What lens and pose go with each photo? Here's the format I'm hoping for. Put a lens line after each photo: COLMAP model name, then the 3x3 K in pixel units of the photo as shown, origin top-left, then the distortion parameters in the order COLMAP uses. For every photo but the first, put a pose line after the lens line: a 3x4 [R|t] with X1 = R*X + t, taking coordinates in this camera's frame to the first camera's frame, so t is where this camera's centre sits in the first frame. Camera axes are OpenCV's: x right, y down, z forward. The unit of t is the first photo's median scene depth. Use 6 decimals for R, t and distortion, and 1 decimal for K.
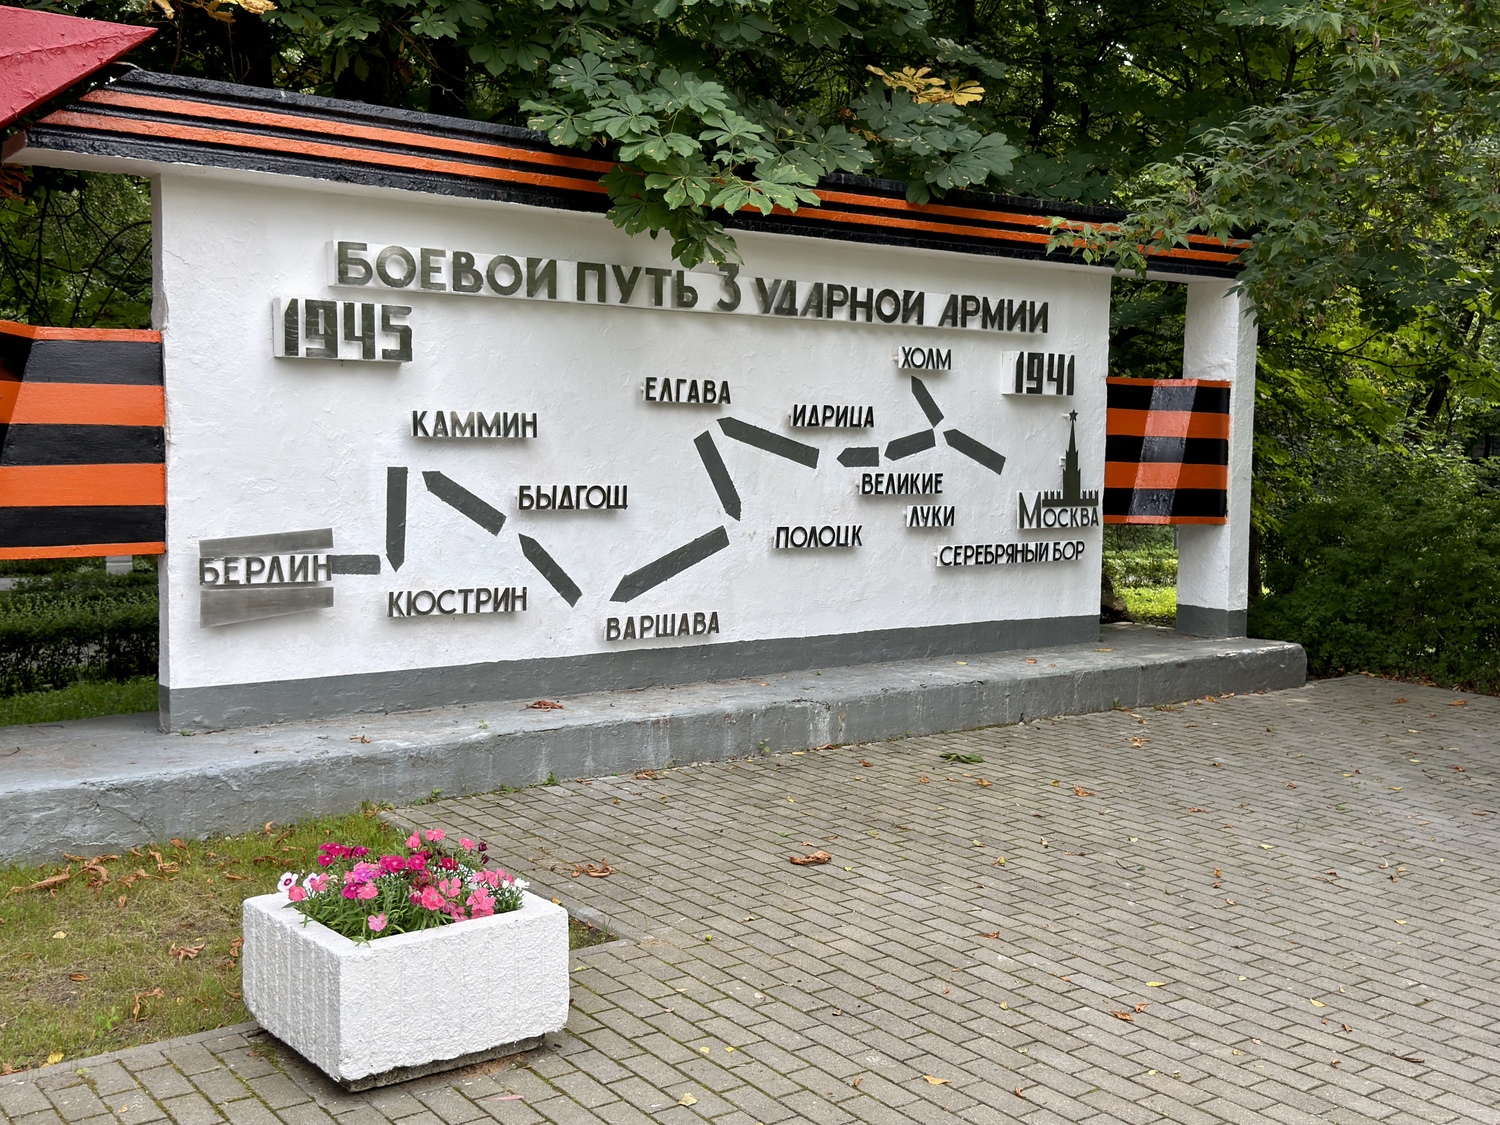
lens RADIAL K [[1613.3, 0, 754.2], [0, 1613.3, 561.6], [0, 0, 1]] dist [0.071538, 0.000000]
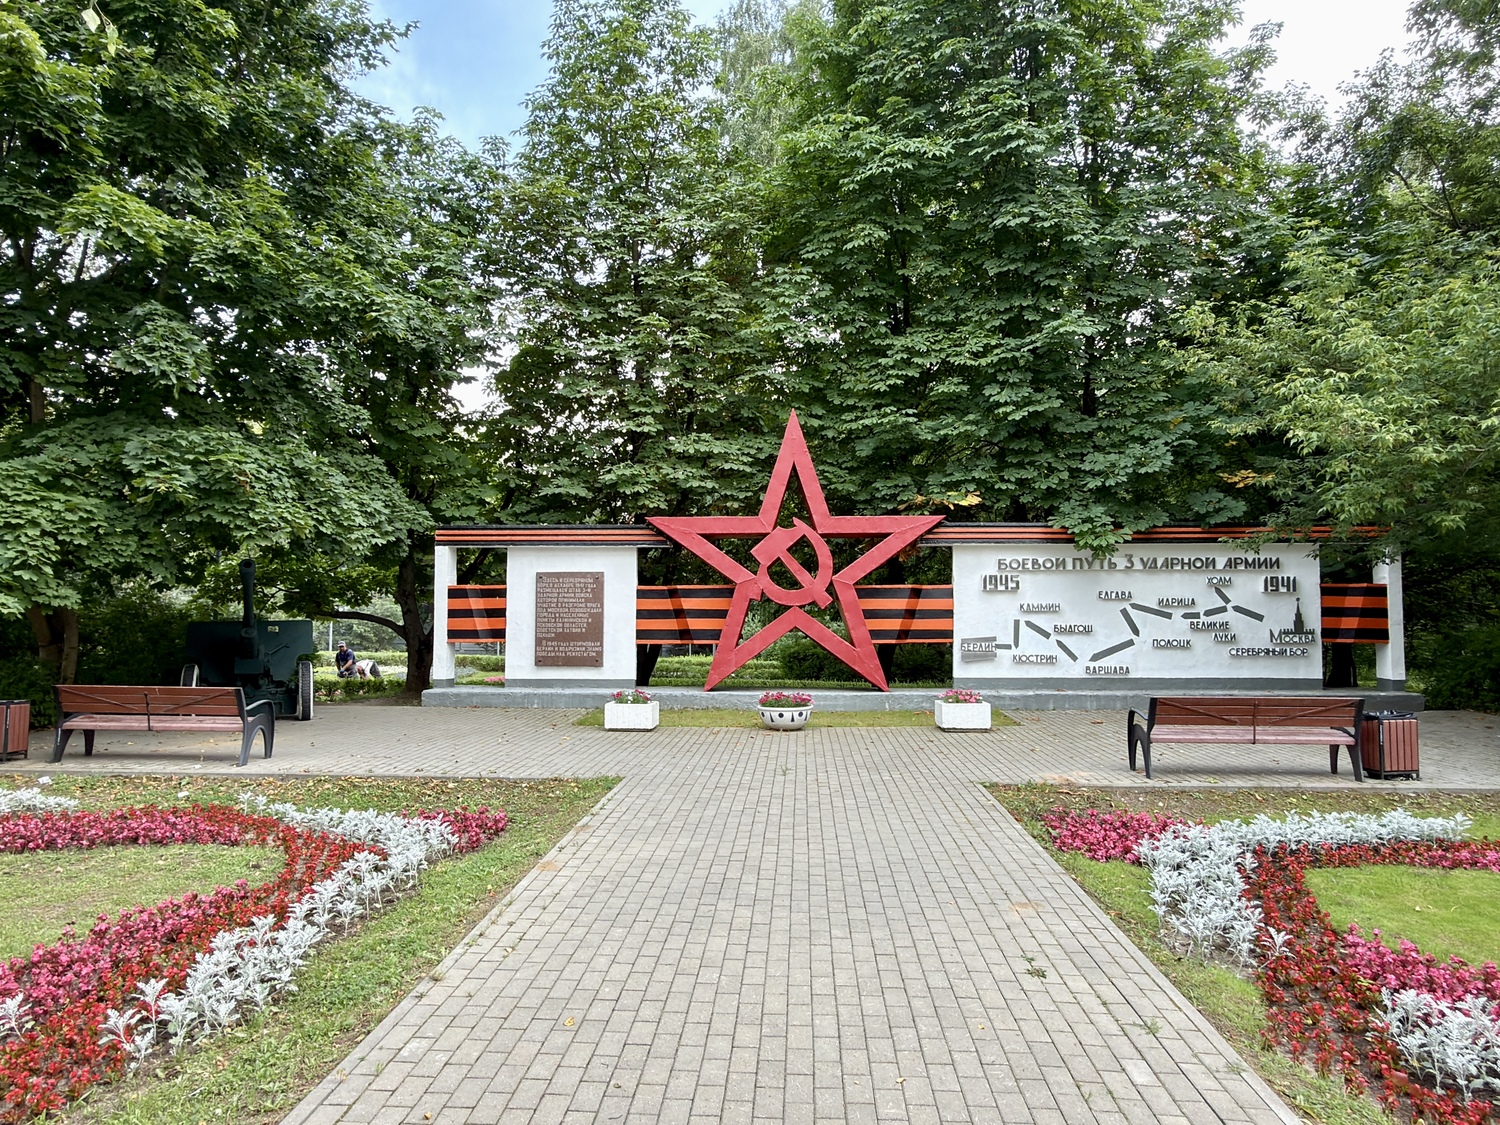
lens RADIAL K [[960.7, 0, 749.4], [0, 960.7, 559.8], [0, 0, 1]] dist [-0.003339, 0.000058]
pose [[0.766169, -0.048775, -0.640786, 0.598686], [-0.038642, 0.991815, -0.121698, 0.079121], [0.641477, 0.118002, 0.758013, -0.859200]]
